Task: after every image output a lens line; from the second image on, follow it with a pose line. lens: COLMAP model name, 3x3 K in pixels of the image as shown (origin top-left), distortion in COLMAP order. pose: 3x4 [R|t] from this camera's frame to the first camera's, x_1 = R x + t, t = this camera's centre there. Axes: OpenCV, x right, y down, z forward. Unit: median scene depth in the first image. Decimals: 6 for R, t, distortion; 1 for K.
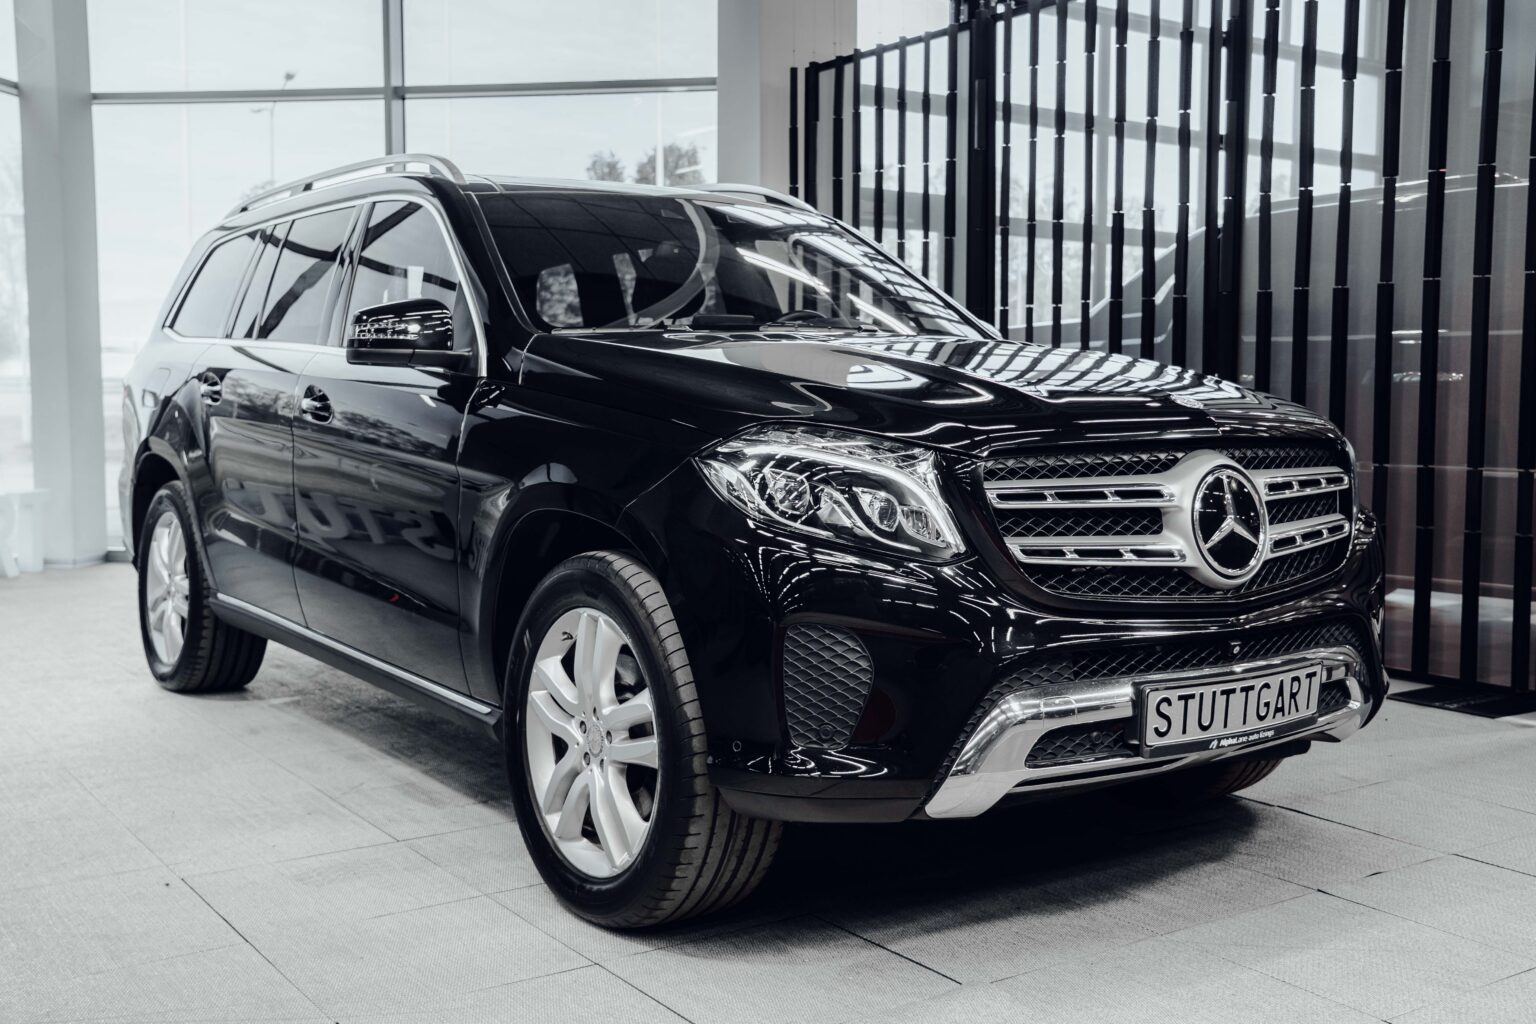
lens RADIAL K [[1582.8, 0, 766.9], [0, 1582.8, 521.0], [0, 0, 1]] dist [0.040923, 0.000000]
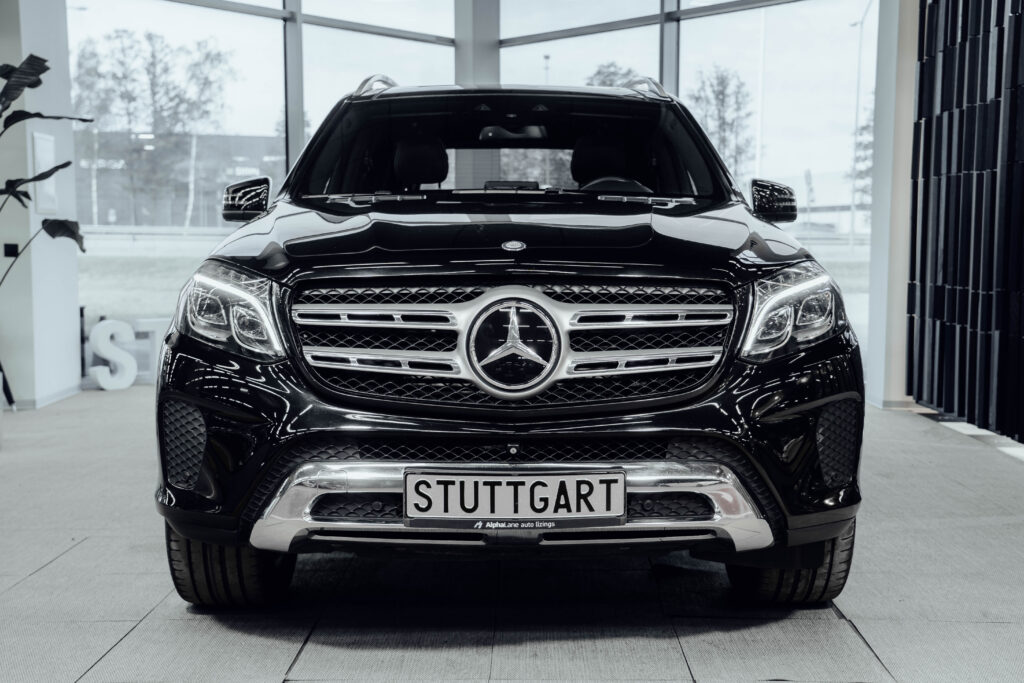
lens RADIAL K [[1231.0, 0, 509.5], [0, 1231.0, 340.4], [0, 0, 1]] dist [0.124955, 0.000000]
pose [[0.815404, 0.045596, -0.577094, 0.840976], [-0.046823, 0.998822, 0.012758, -0.015189], [0.576996, 0.016618, 0.816578, 0.230248]]
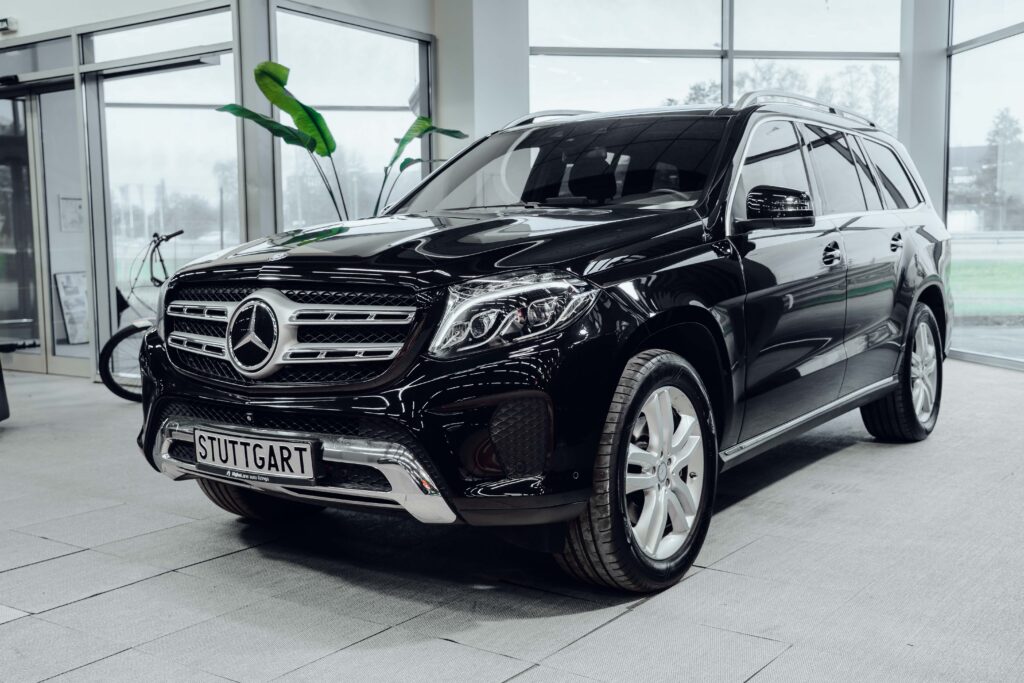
lens RADIAL K [[1055.2, 0, 515.7], [0, 1055.2, 342.7], [0, 0, 1]] dist [0.040923, 0.000000]
pose [[0.334320, 0.077182, -0.939294, 1.353857], [-0.062861, 0.996248, 0.059488, -0.069999], [0.940361, 0.039157, 0.337918, 0.902445]]
